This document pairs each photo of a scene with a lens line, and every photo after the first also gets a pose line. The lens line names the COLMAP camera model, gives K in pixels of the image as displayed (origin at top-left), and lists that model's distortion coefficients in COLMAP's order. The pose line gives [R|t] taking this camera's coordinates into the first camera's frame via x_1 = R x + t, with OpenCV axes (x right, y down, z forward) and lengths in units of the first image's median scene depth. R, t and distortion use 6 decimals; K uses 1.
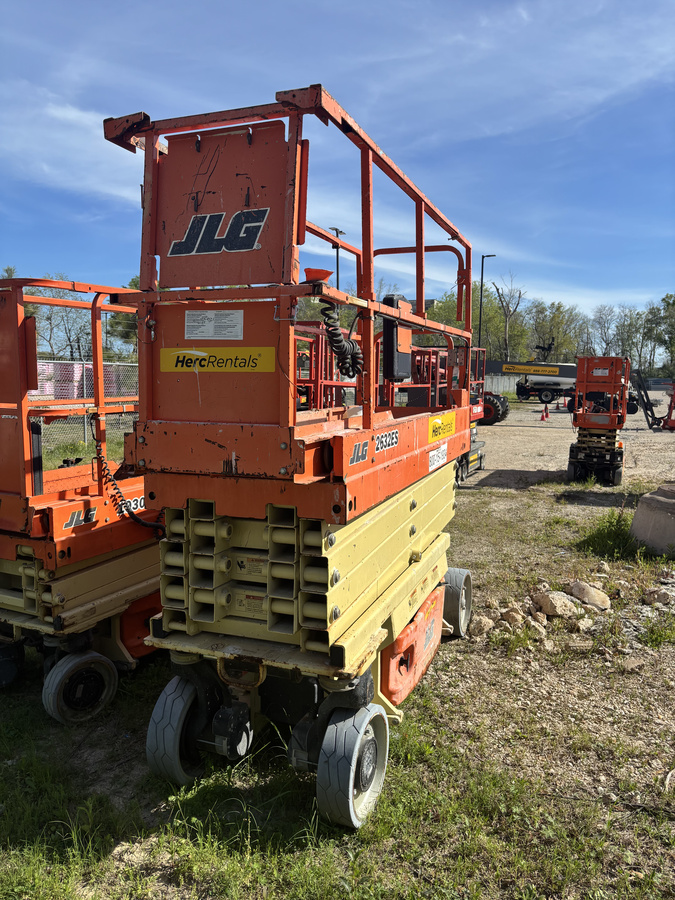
lens RADIAL K [[686.2, 0, 334.9], [0, 686.2, 442.6], [0, 0, 1]] dist [0.023598, -0.008559]
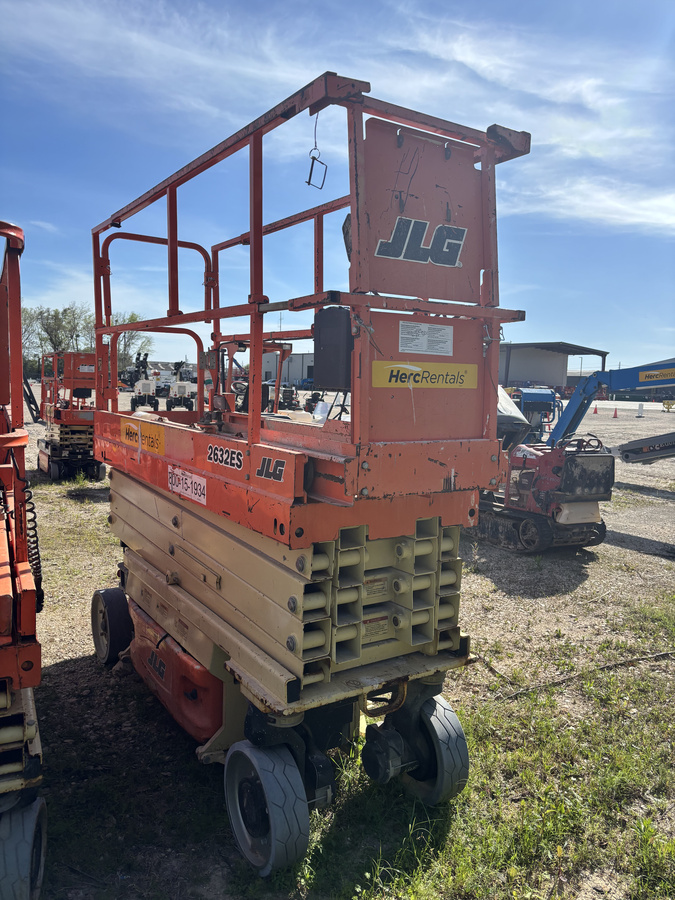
lens RADIAL K [[688.5, 0, 337.5], [0, 688.5, 450.0], [0, 0, 1]] dist [0.050858, -0.003560]
pose [[0.586621, -0.072803, 0.806582, -1.020364], [0.054502, 0.997242, 0.050374, -0.070879], [-0.808025, 0.014410, 0.588971, 0.527617]]
